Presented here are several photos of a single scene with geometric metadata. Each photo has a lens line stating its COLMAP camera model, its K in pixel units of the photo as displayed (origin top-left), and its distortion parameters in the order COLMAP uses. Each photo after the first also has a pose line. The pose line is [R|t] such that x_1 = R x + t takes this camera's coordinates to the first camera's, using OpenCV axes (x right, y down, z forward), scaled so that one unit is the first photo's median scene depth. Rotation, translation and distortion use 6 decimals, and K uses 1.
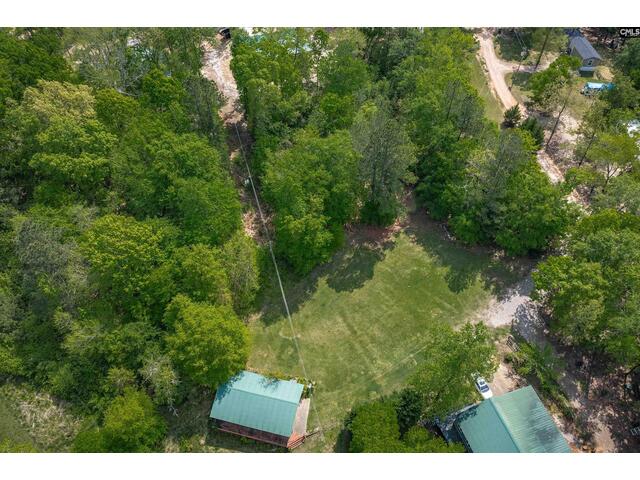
lens RADIAL K [[463.5, 0, 320.0], [0, 463.5, 240.0], [0, 0, 1]] dist [-0.053429, 0.000971]
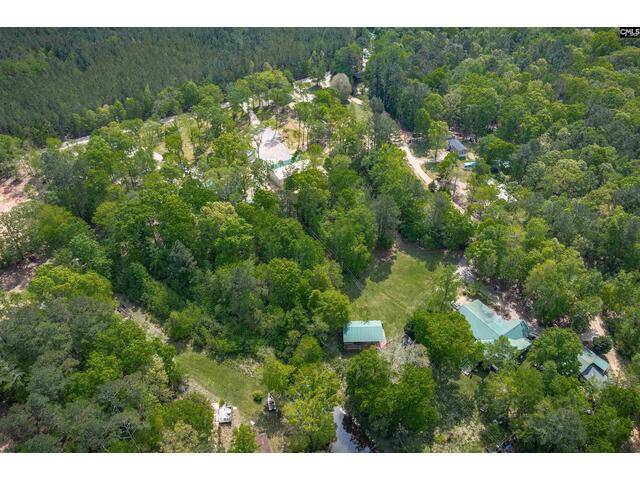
lens RADIAL K [[463.5, 0, 320.0], [0, 463.5, 240.0], [0, 0, 1]] dist [-0.053429, 0.000971]
pose [[0.965733, -0.164835, 0.200474, -0.564290], [0.201064, 0.963585, -0.176288, 0.235194], [-0.164116, 0.210555, 0.963708, -0.906766]]
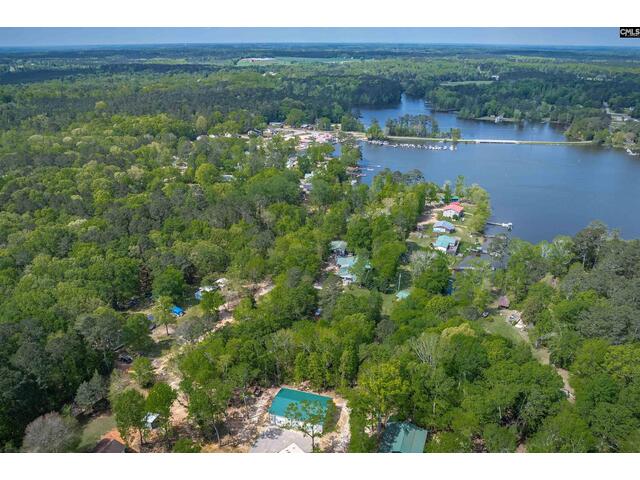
lens RADIAL K [[463.5, 0, 320.0], [0, 463.5, 240.0], [0, 0, 1]] dist [-0.053429, 0.000971]
pose [[-0.823924, -0.226179, 0.519609, -0.992855], [0.446910, 0.304459, 0.841175, -2.296198], [-0.348456, 0.925282, -0.149770, 1.102559]]
